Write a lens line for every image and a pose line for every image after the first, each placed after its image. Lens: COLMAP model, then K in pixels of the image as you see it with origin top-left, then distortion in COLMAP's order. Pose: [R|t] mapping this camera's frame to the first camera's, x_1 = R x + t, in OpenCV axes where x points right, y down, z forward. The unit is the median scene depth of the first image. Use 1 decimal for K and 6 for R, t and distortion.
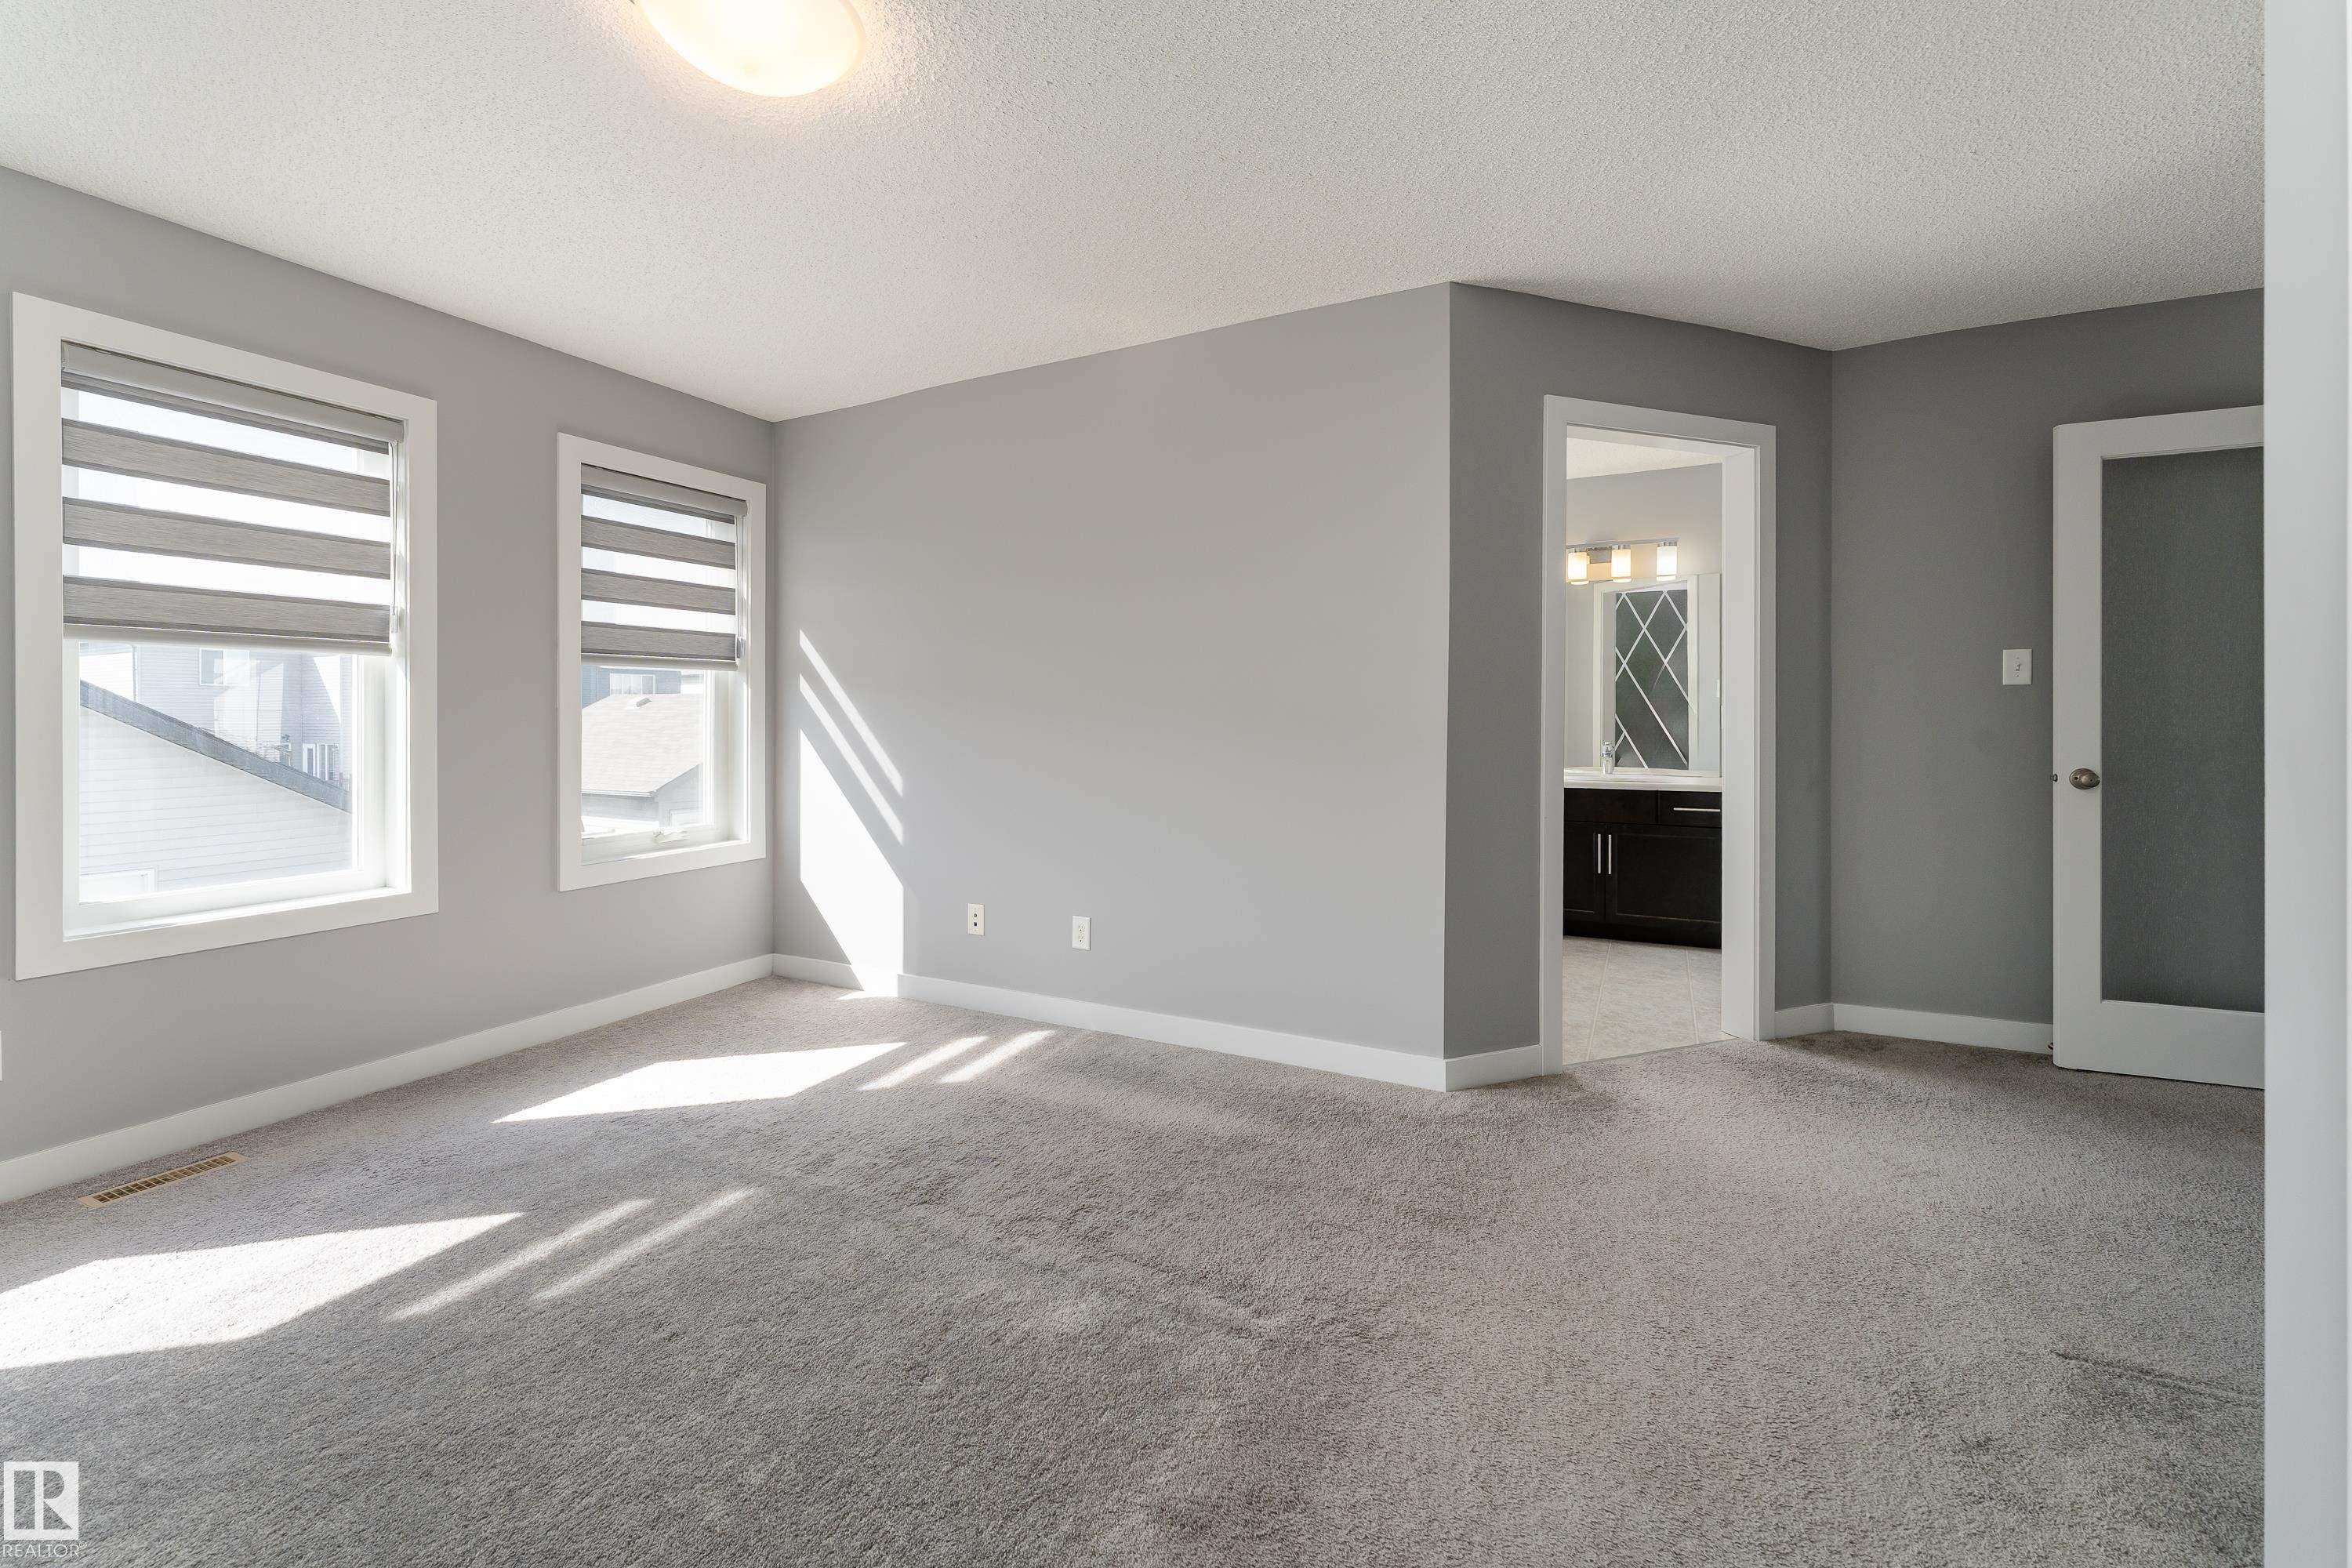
lens RADIAL K [[971.4, 0, 1179.1], [0, 971.4, 716.5], [0, 0, 1]] dist [0.004100, 0.000194]
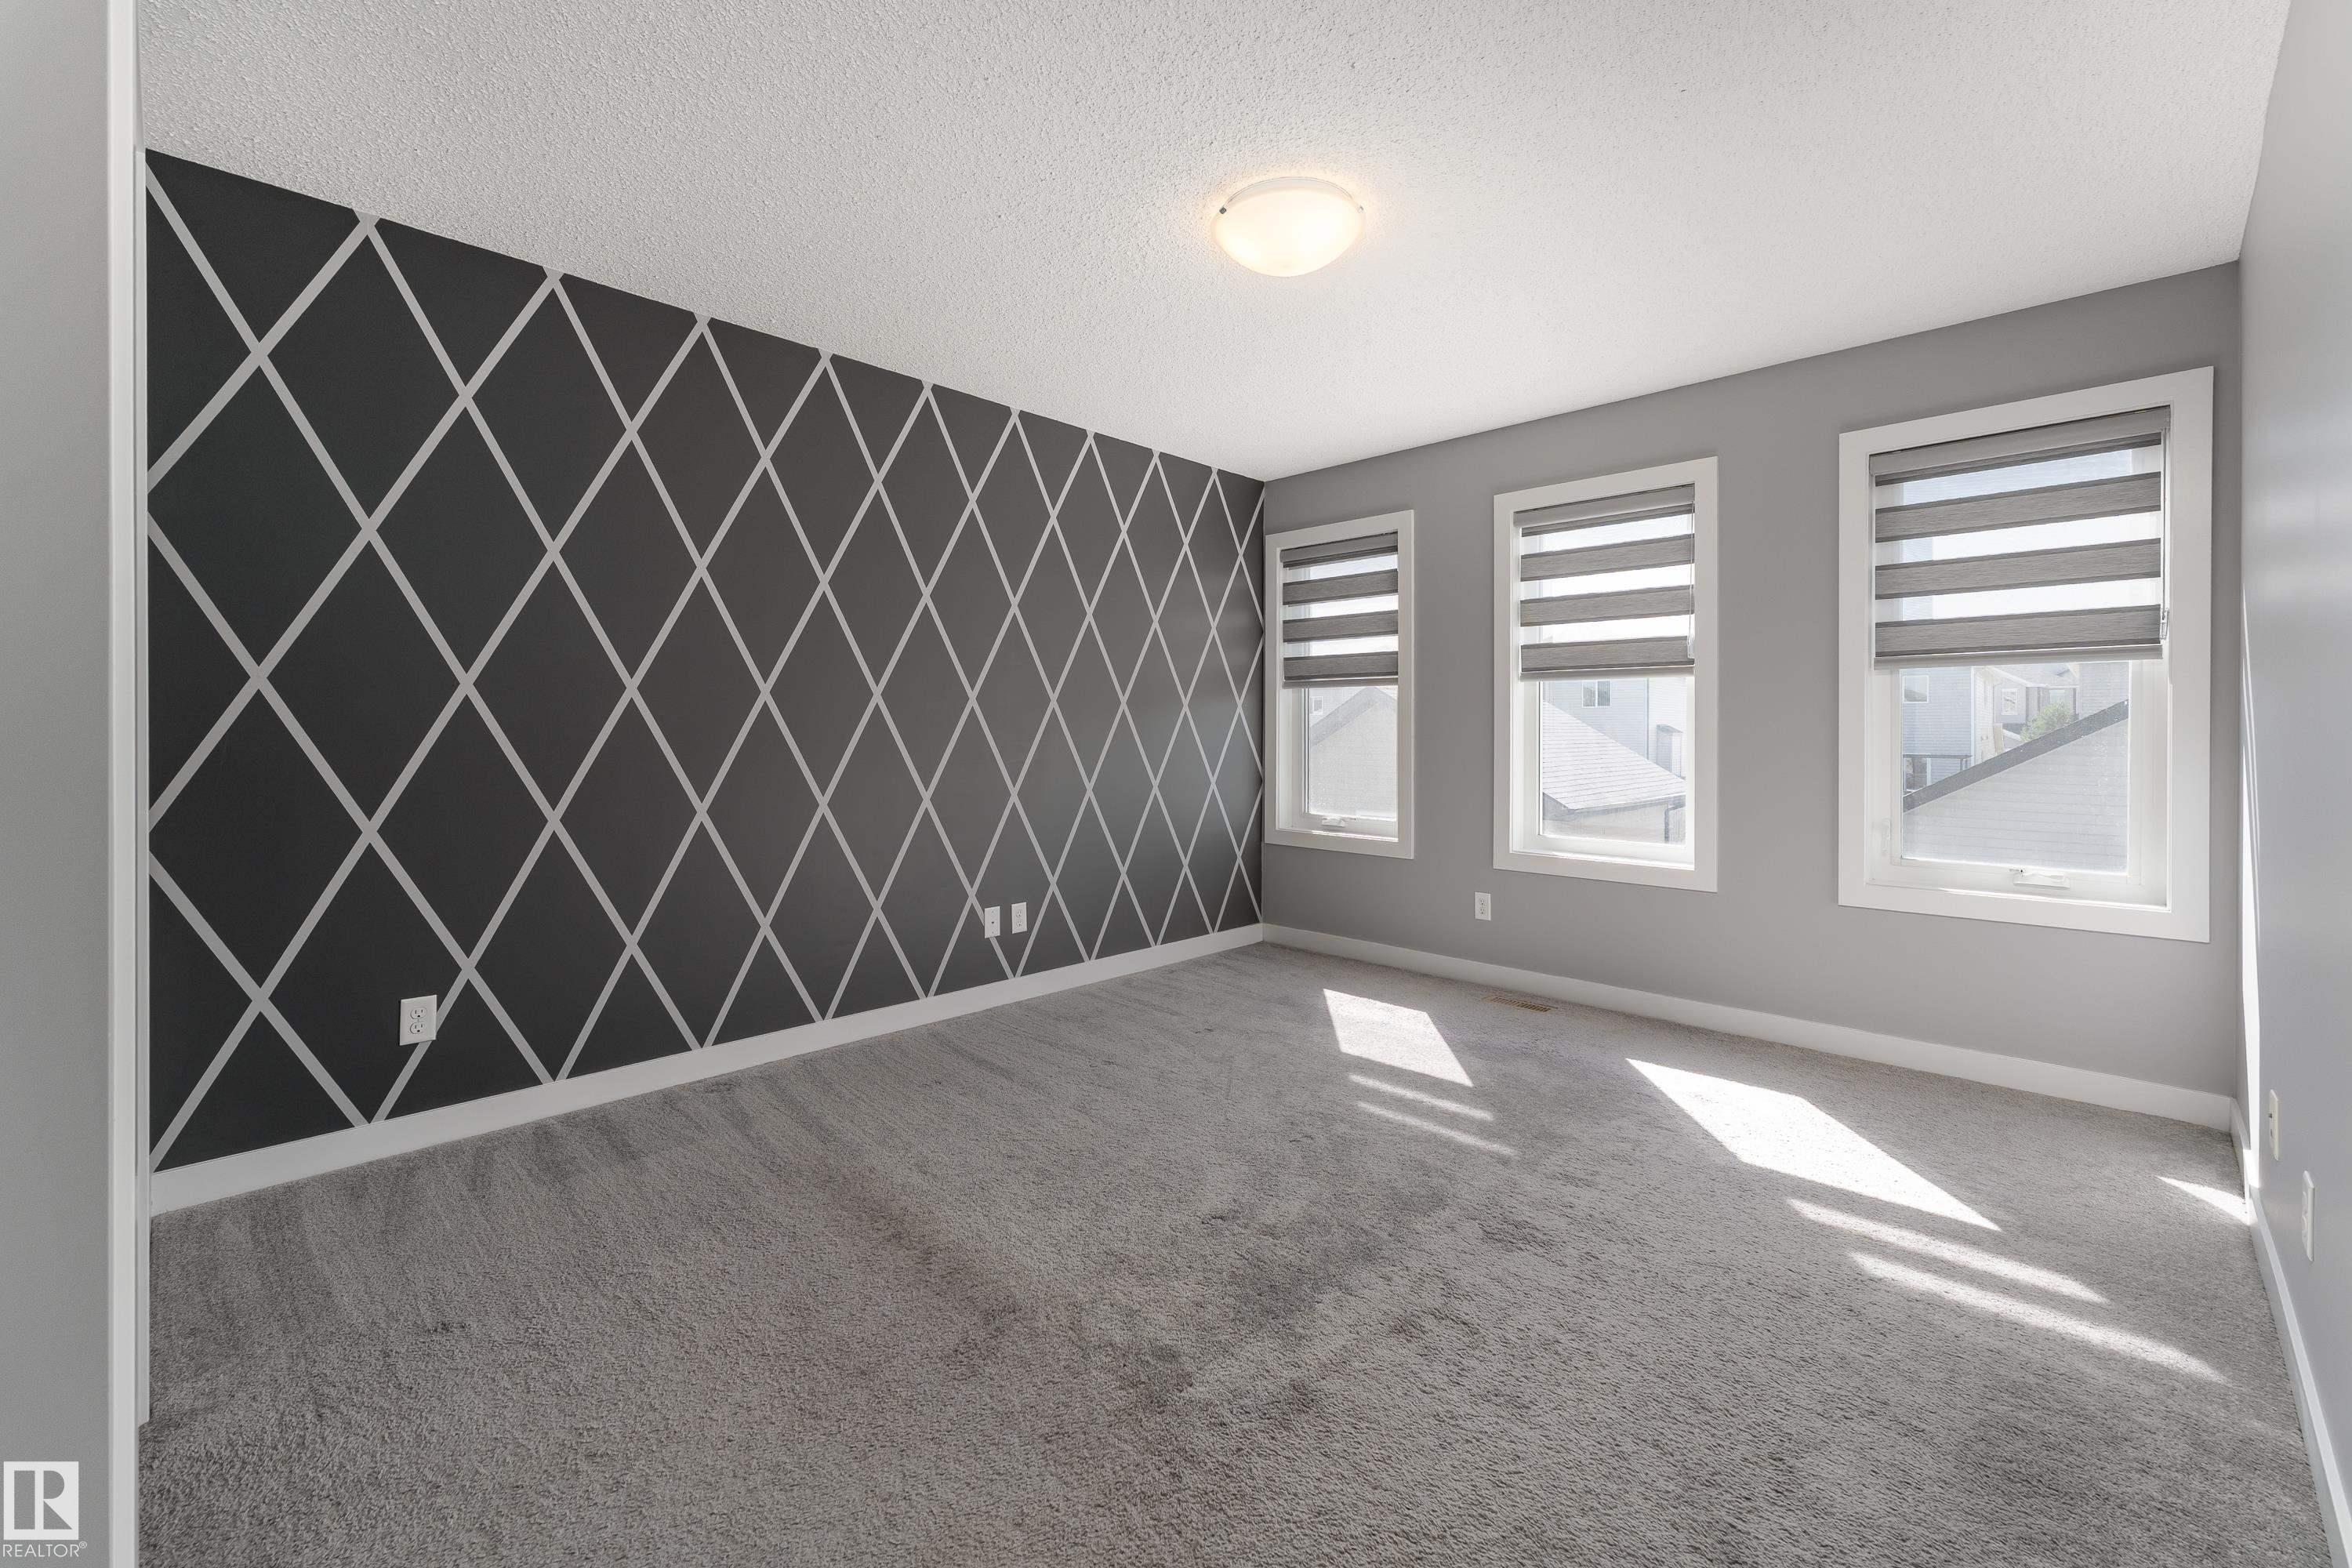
lens RADIAL K [[971.4, 0, 1179.1], [0, 971.4, 716.5], [0, 0, 1]] dist [0.004100, 0.000194]
pose [[-0.311938, -0.013321, -0.950009, 0.570228], [-0.002743, 0.999910, -0.013120, 0.006812], [0.950099, -0.001487, -0.311946, 0.775533]]
